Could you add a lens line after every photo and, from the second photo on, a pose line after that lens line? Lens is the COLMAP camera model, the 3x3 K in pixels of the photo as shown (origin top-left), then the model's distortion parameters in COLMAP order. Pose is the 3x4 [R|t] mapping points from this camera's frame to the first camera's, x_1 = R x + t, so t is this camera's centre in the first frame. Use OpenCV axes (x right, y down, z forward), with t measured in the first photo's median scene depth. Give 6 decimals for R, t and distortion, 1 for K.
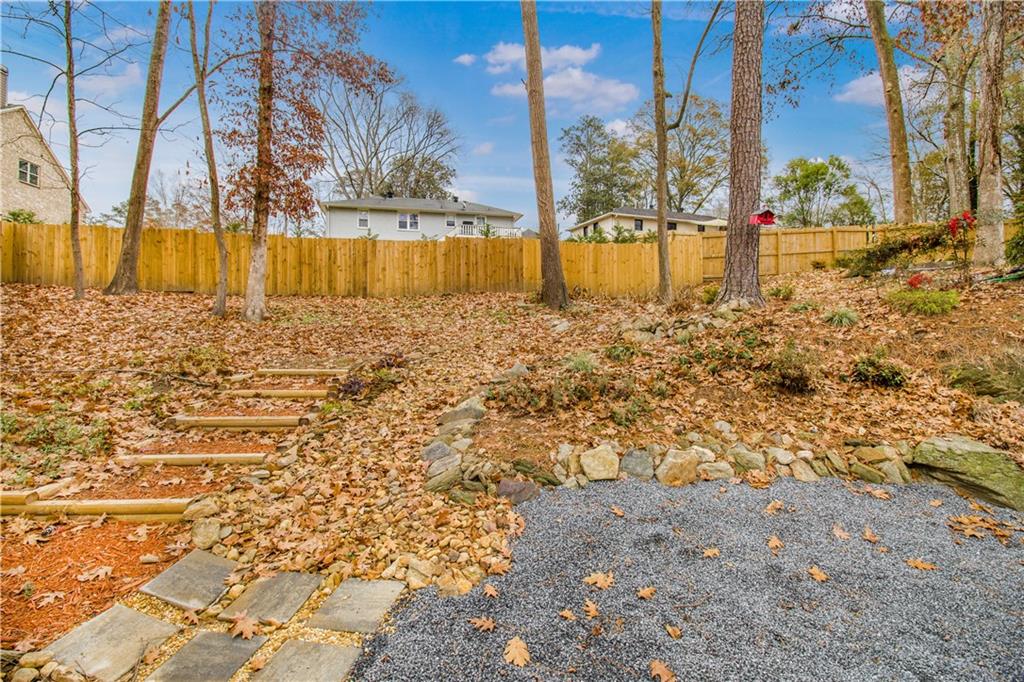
lens RADIAL K [[491.1, 0, 515.3], [0, 491.1, 335.5], [0, 0, 1]] dist [-0.000895, -0.000968]
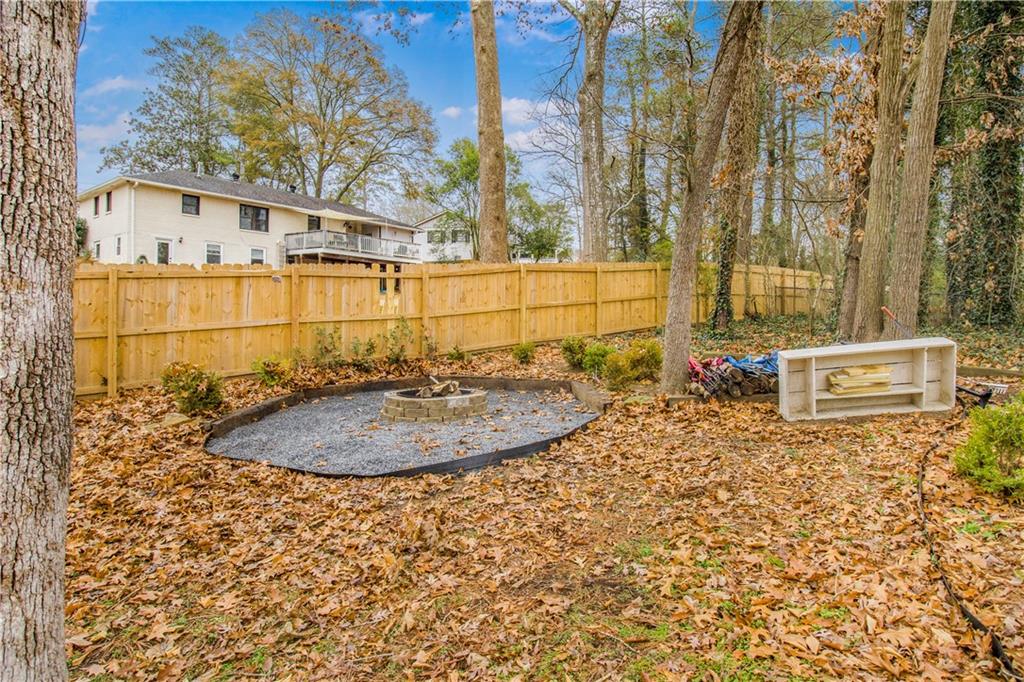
lens RADIAL K [[584.9, 0, 511.4], [0, 584.9, 334.5], [0, 0, 1]] dist [-0.004620, -0.001110]
pose [[0.885157, 0.007982, 0.465224, 0.450058], [-0.008242, 0.999965, -0.001475, -0.126554], [-0.465219, -0.002528, 0.885192, 0.367789]]
